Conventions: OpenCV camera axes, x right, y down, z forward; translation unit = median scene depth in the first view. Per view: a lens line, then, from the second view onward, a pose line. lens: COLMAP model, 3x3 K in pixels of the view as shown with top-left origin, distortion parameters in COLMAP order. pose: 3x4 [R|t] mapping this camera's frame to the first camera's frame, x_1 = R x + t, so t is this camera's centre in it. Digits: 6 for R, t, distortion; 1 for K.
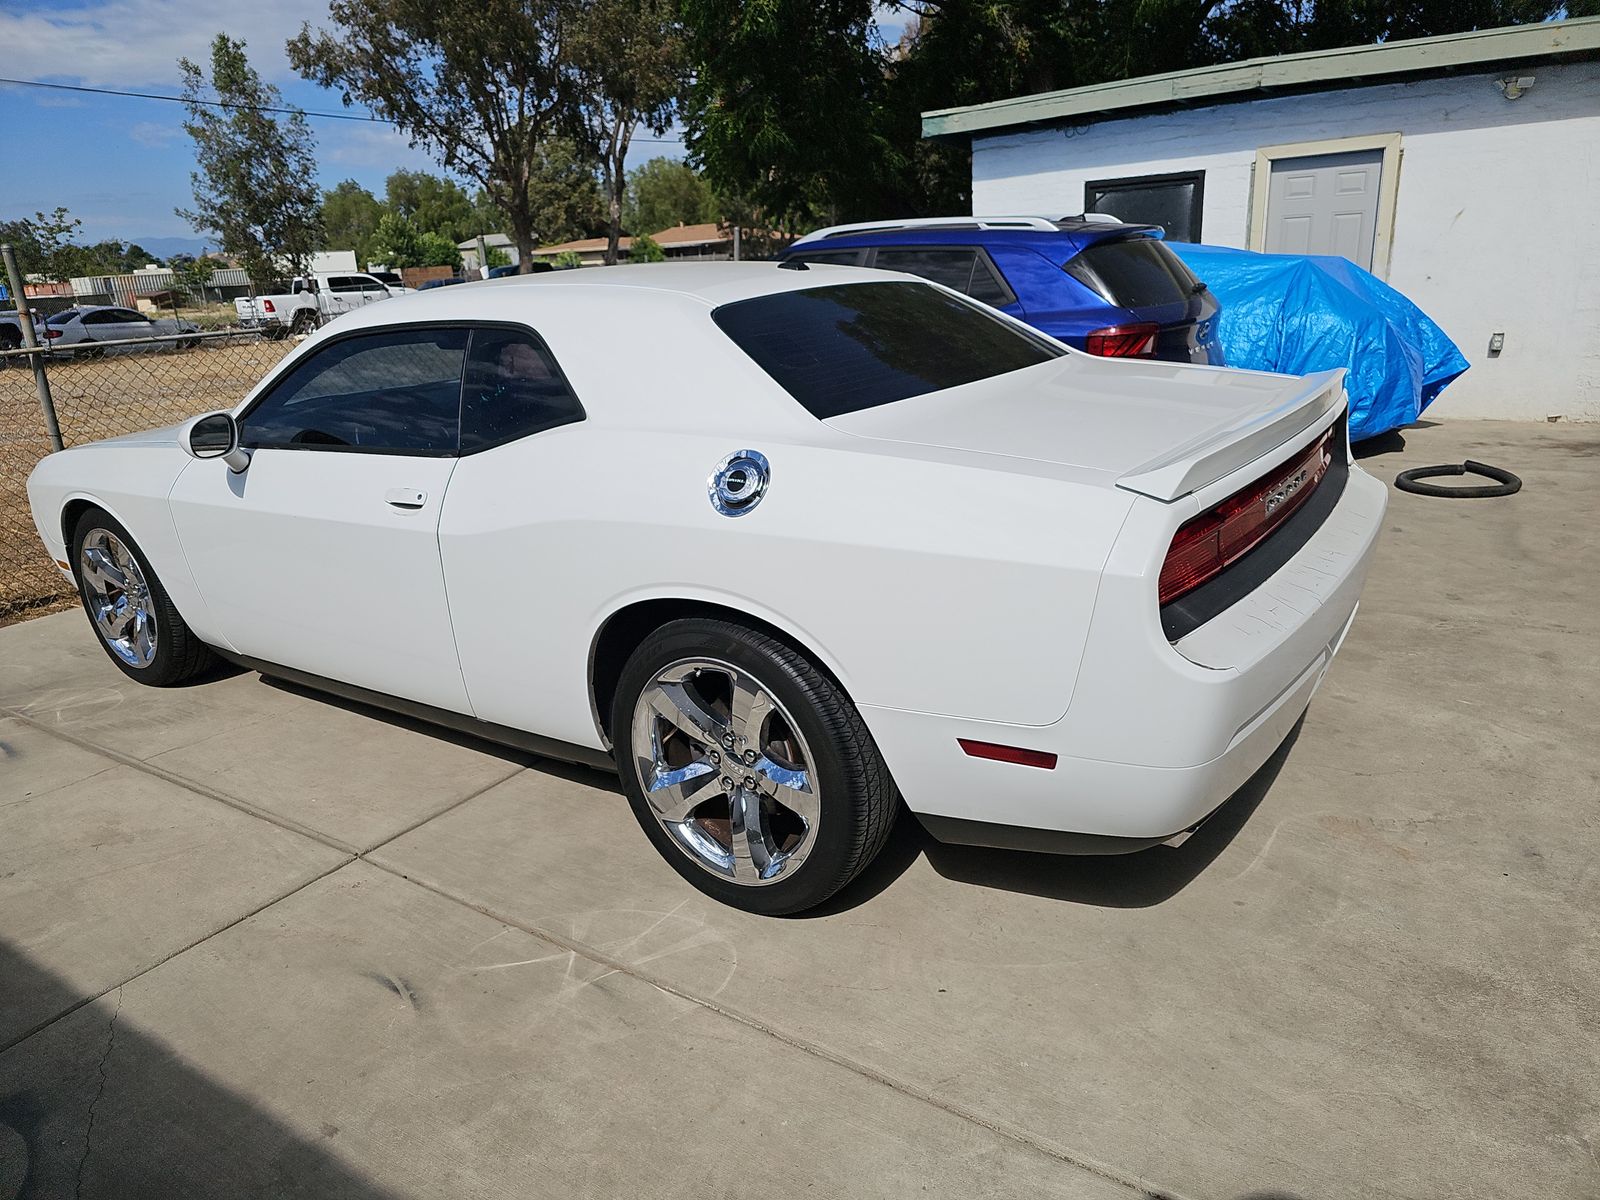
lens RADIAL K [[1061.7, 0, 800.0], [0, 1061.7, 600.0], [0, 0, 1]] dist [0.039748, -0.036354]
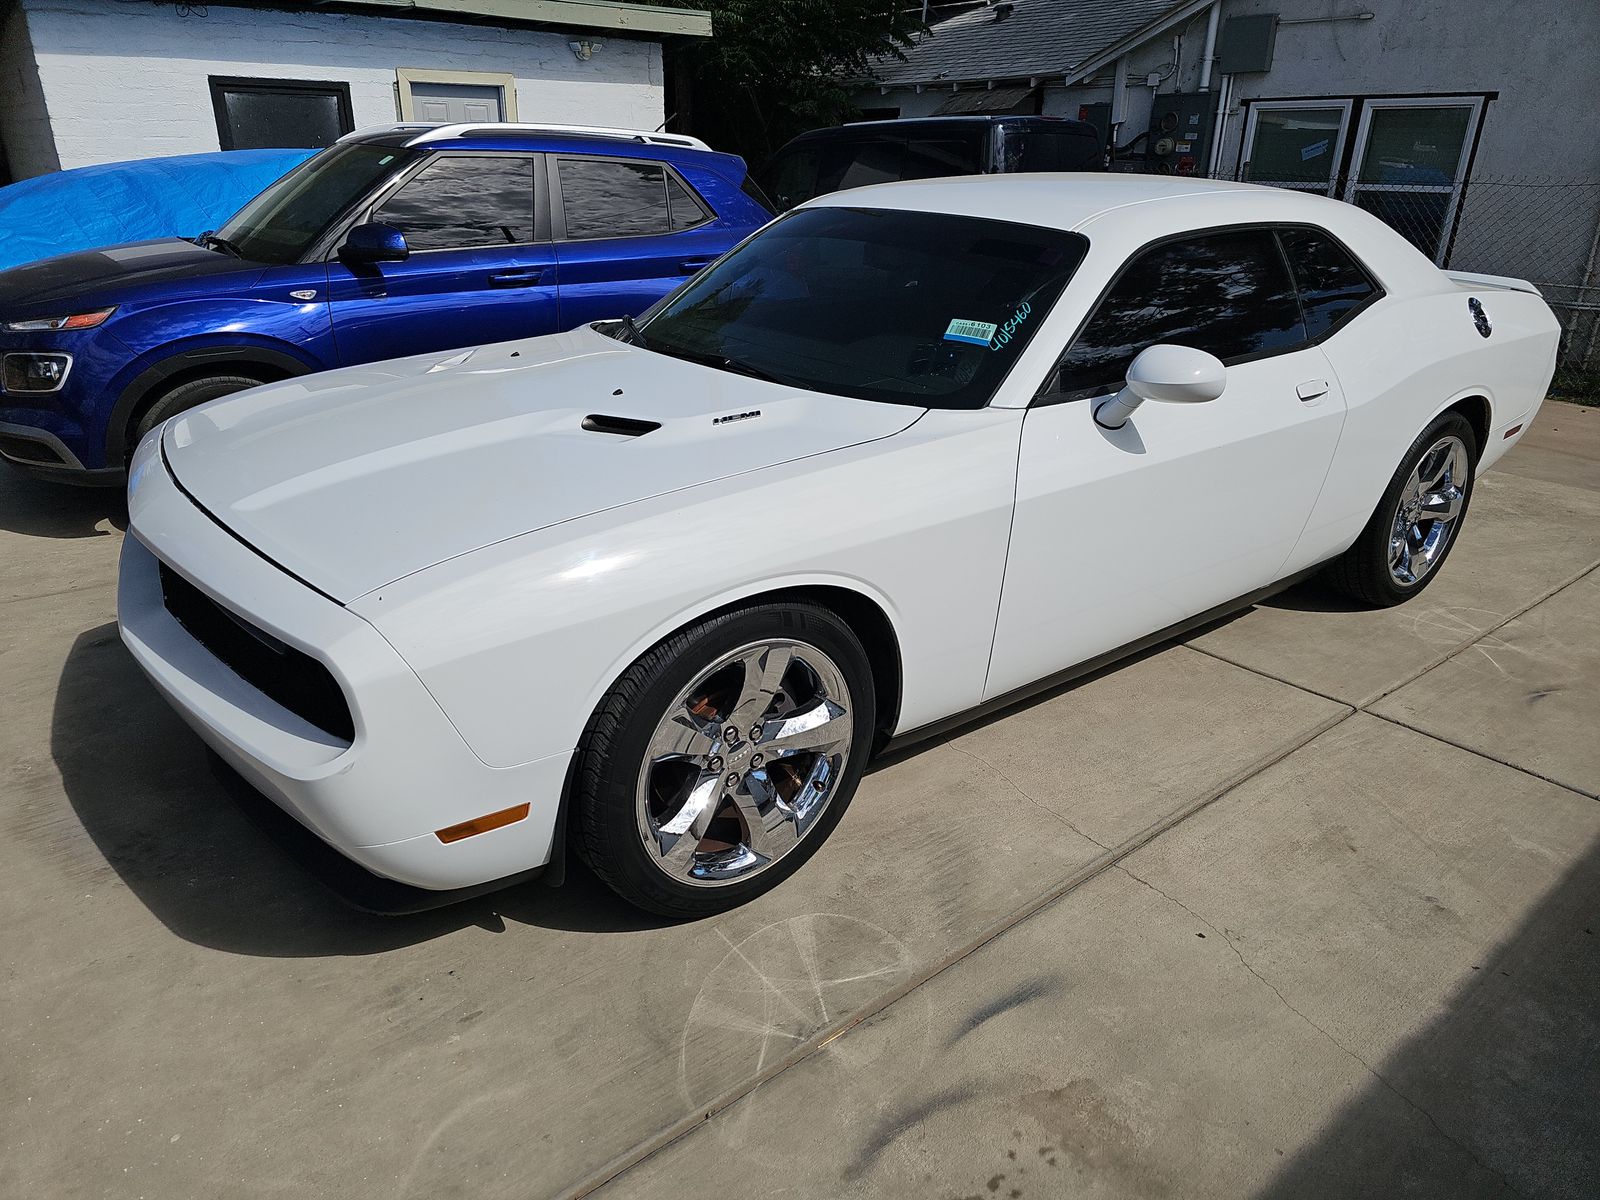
lens RADIAL K [[1061.7, 0, 800.0], [0, 1061.7, 600.0], [0, 0, 1]] dist [0.039748, -0.036354]
pose [[0.301325, -0.312507, 0.900857, -1.152038], [0.260323, 0.935839, 0.237567, -0.210805], [-0.917297, 0.162929, 0.363345, 0.818884]]
